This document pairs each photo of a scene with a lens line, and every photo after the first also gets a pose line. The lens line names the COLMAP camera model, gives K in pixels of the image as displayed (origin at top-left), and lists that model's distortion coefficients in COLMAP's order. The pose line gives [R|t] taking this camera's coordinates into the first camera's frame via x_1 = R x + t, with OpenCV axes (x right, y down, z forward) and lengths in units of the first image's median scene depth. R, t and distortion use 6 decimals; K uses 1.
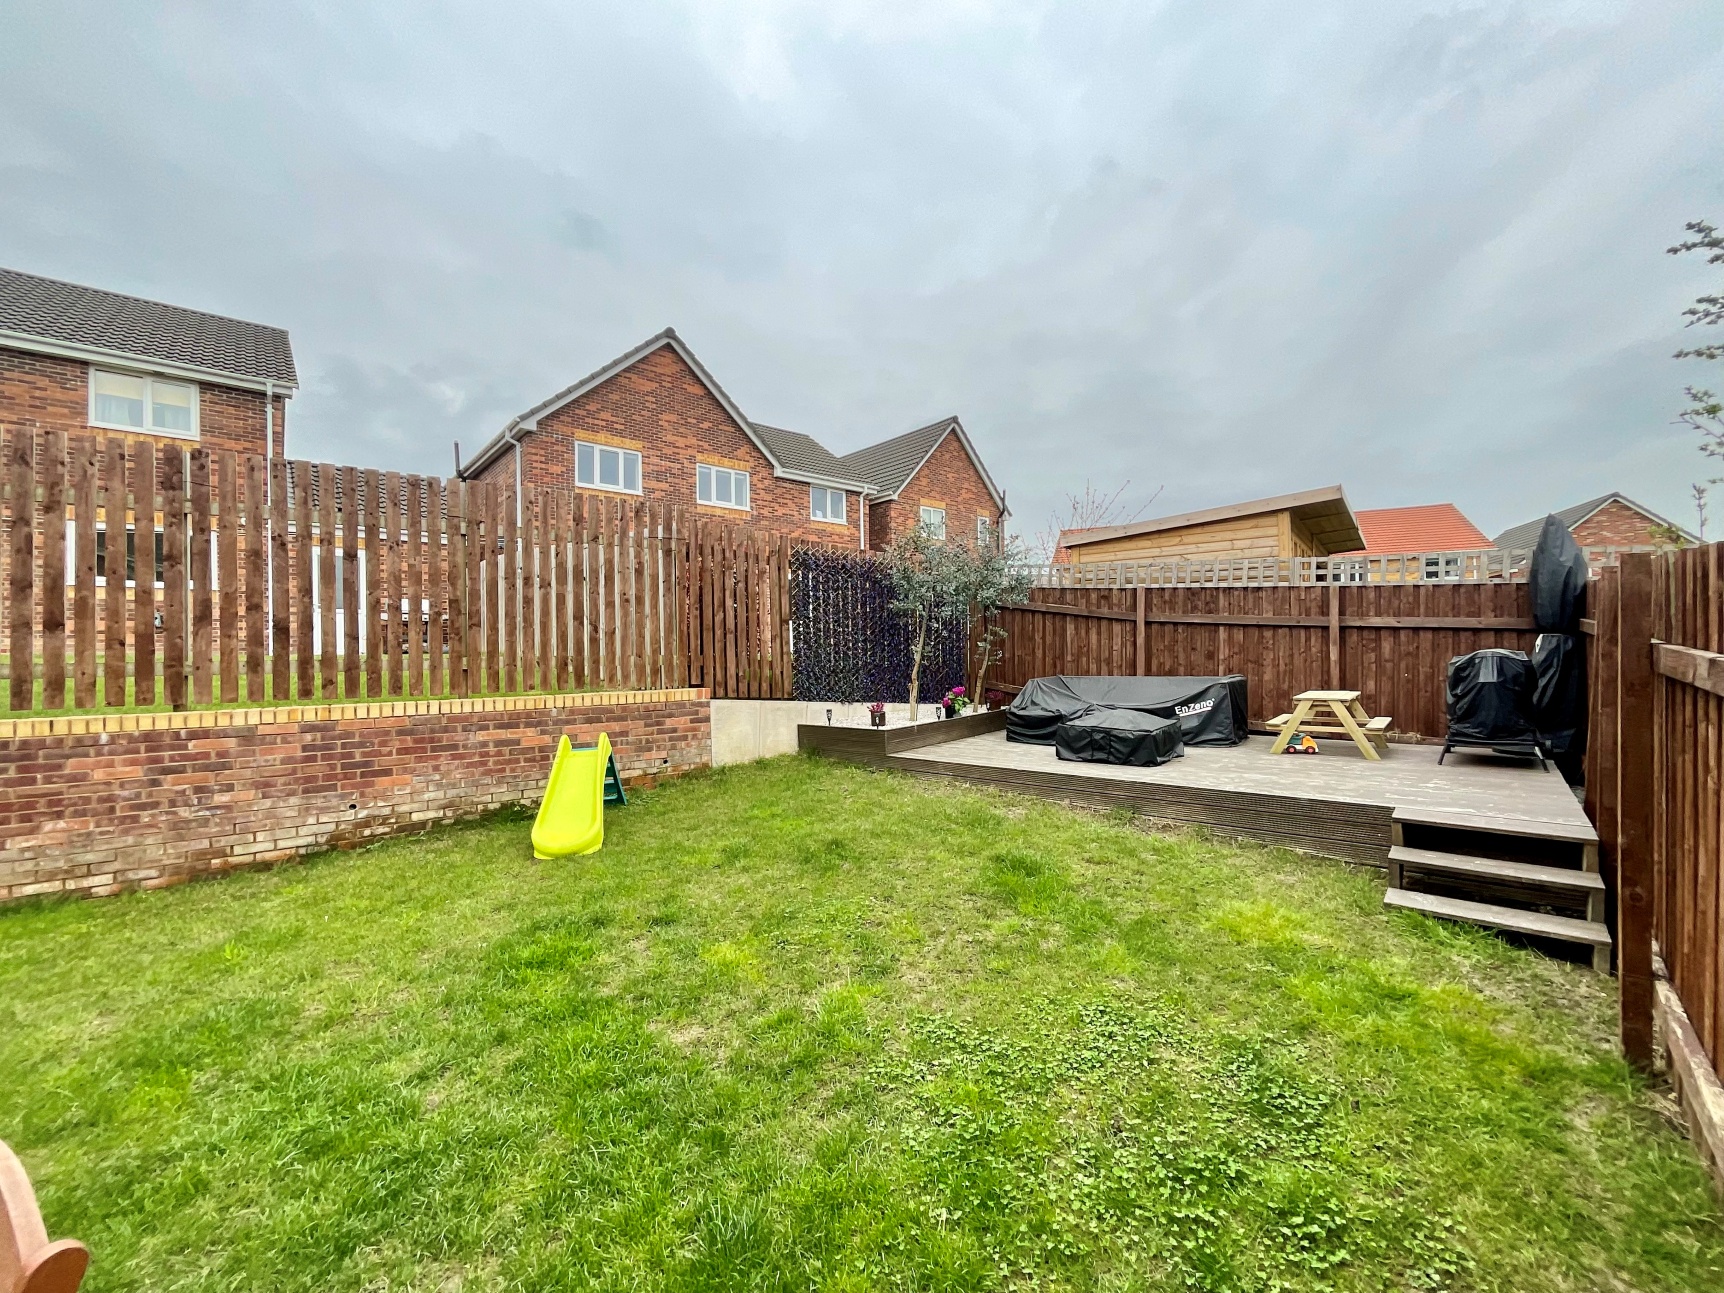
lens RADIAL K [[697.5, 0, 862.0], [0, 697.5, 646.5], [0, 0, 1]] dist [-0.002350, 0.000424]
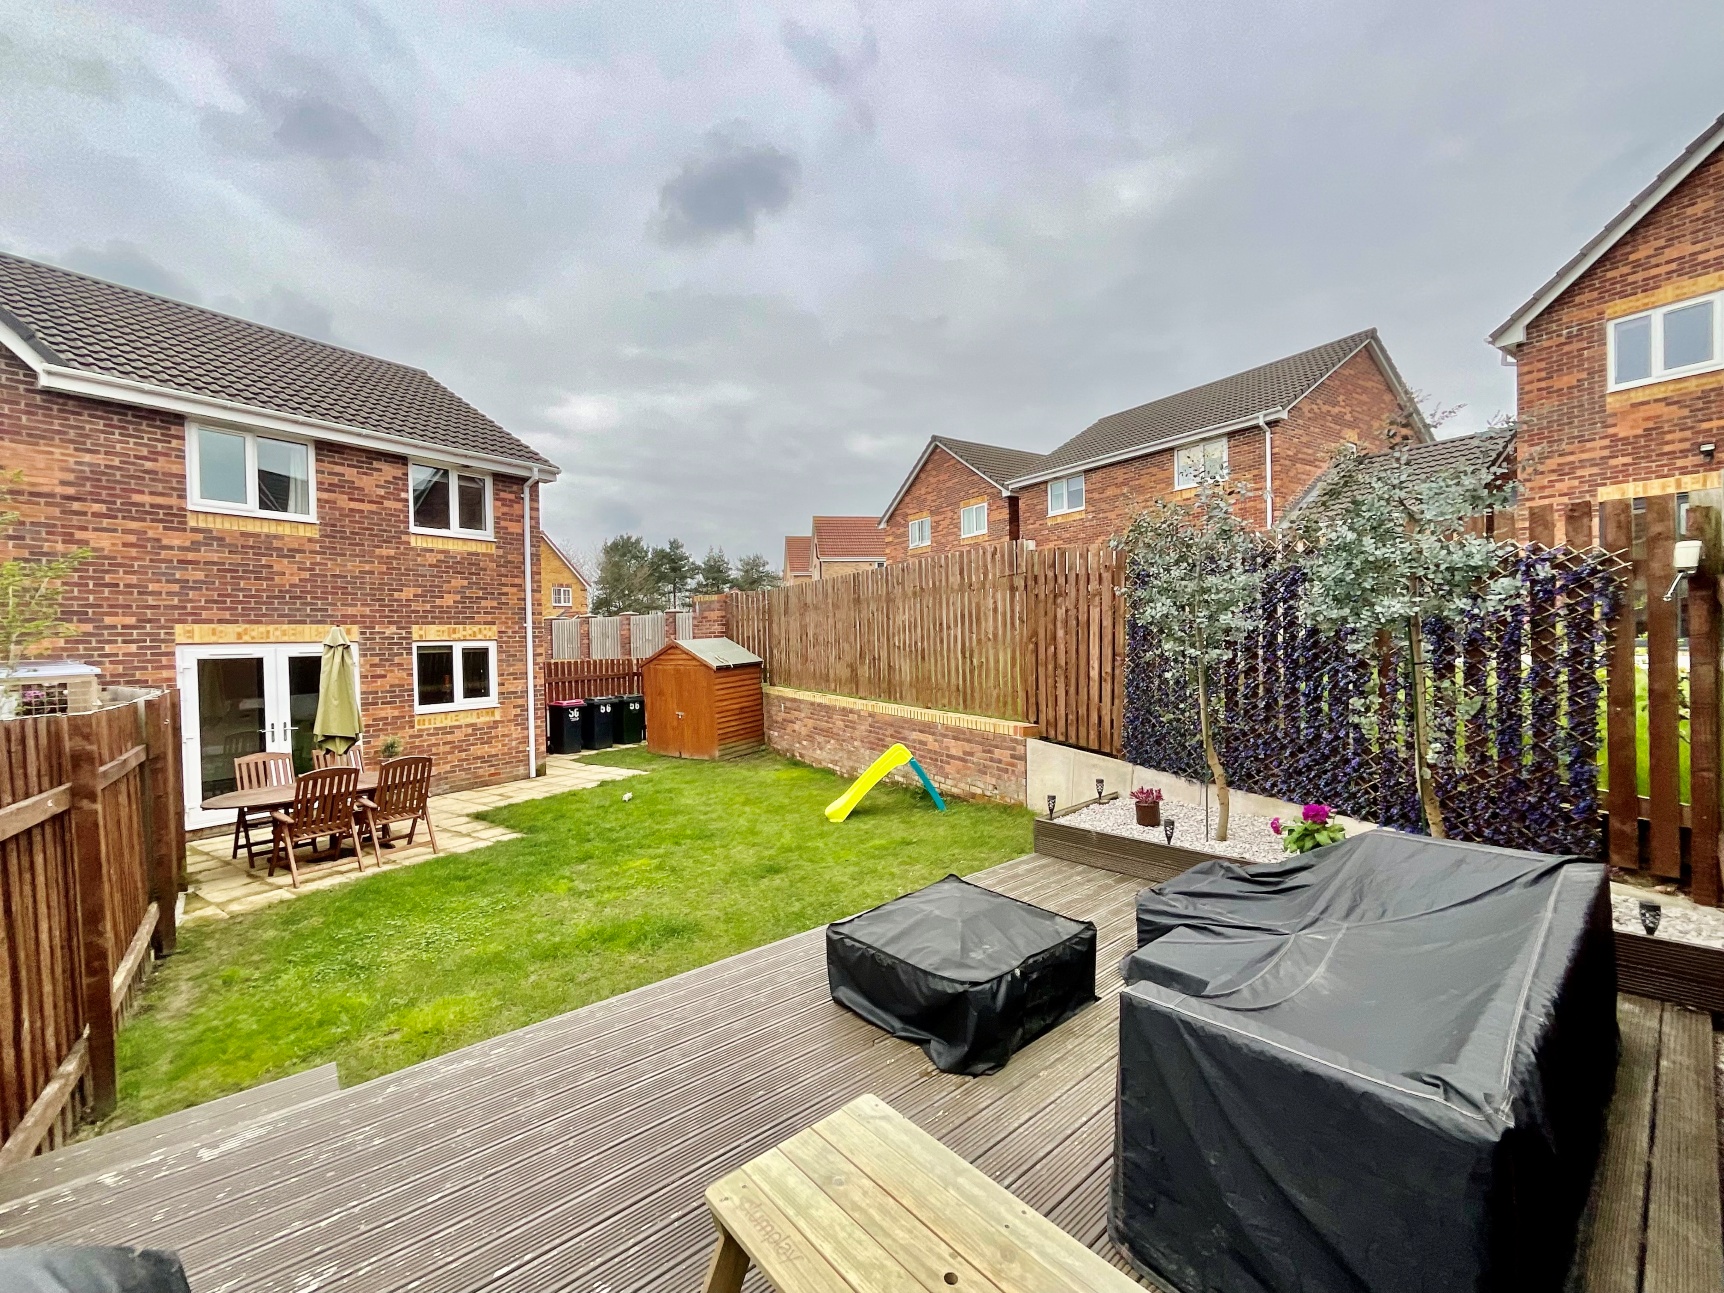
lens RADIAL K [[695.9, 0, 862.0], [0, 695.9, 646.5], [0, 0, 1]] dist [0.001088, -0.000107]
pose [[-0.142724, 0.031156, -0.989272, 0.727139], [0.034656, 0.999049, 0.026464, -0.080020], [0.989156, -0.030507, -0.143668, 0.877692]]
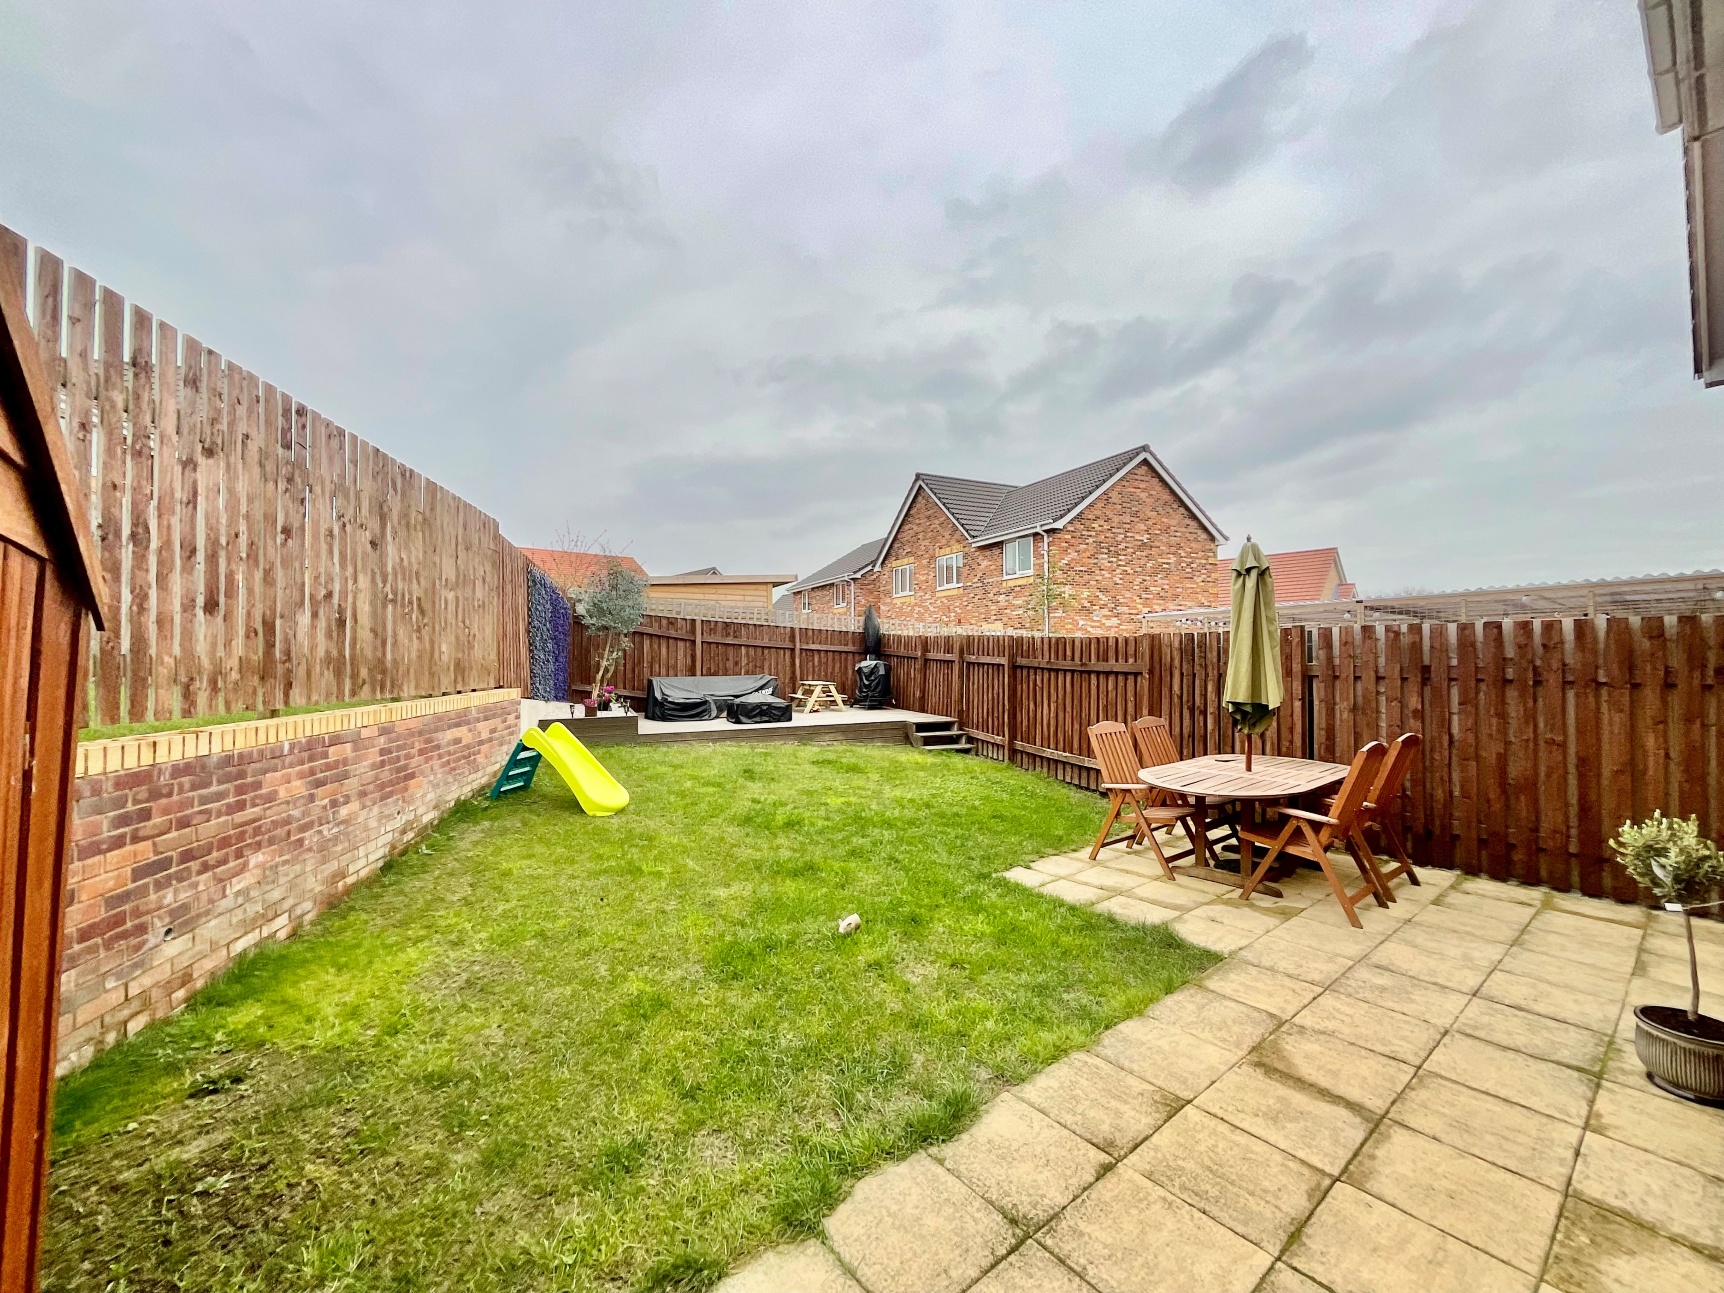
lens RADIAL K [[697.5, 0, 862.0], [0, 697.5, 646.5], [0, 0, 1]] dist [-0.002350, 0.000424]
pose [[0.426299, 0.029670, 0.904095, -0.965066], [-0.012158, 0.999560, -0.027070, 0.015452], [-0.904500, 0.000548, 0.426472, 0.018608]]
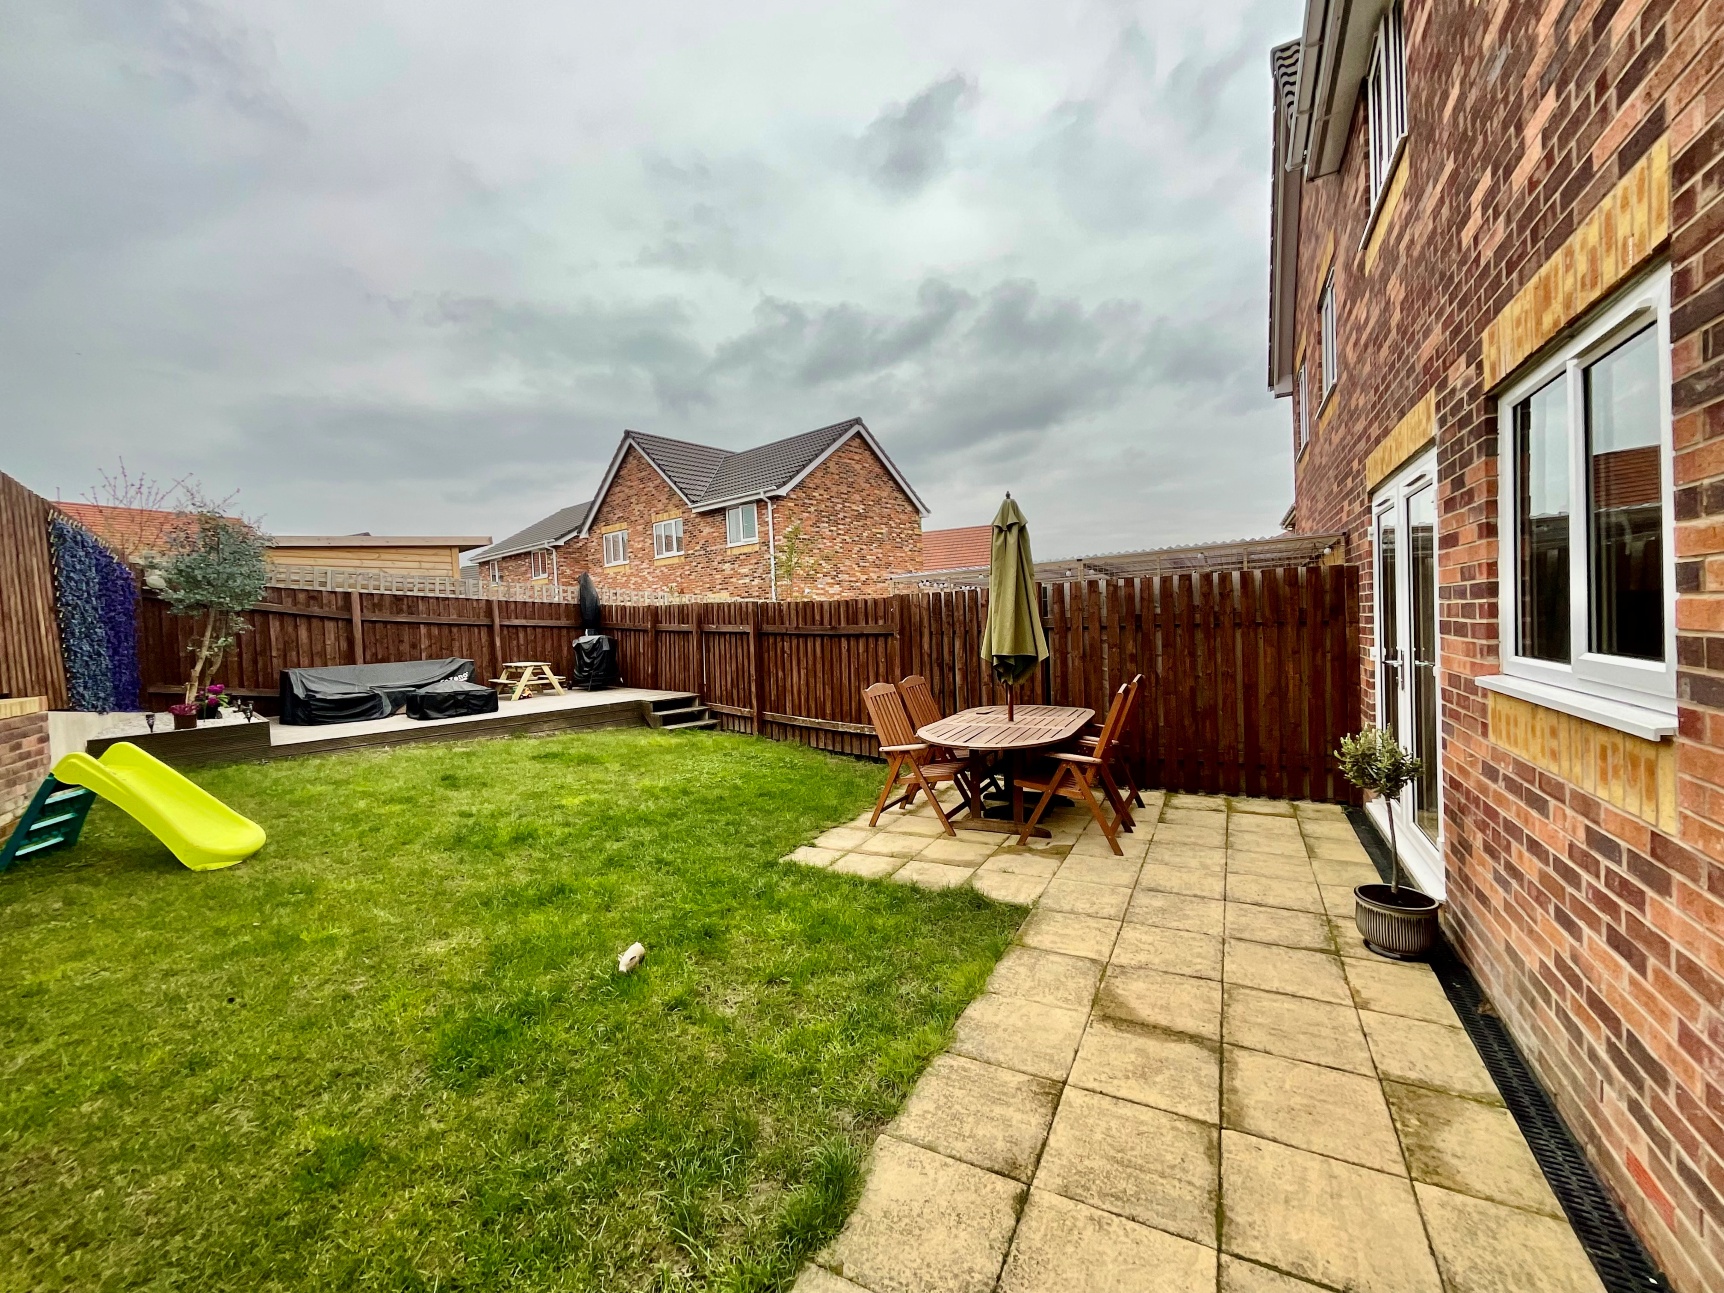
lens RADIAL K [[697.5, 0, 862.0], [0, 697.5, 646.5], [0, 0, 1]] dist [-0.002350, 0.000424]
pose [[0.034810, -0.017486, 0.999241, -0.896358], [0.032445, 0.999340, 0.016358, 0.021960], [-0.998867, 0.031851, 0.035354, 0.093384]]
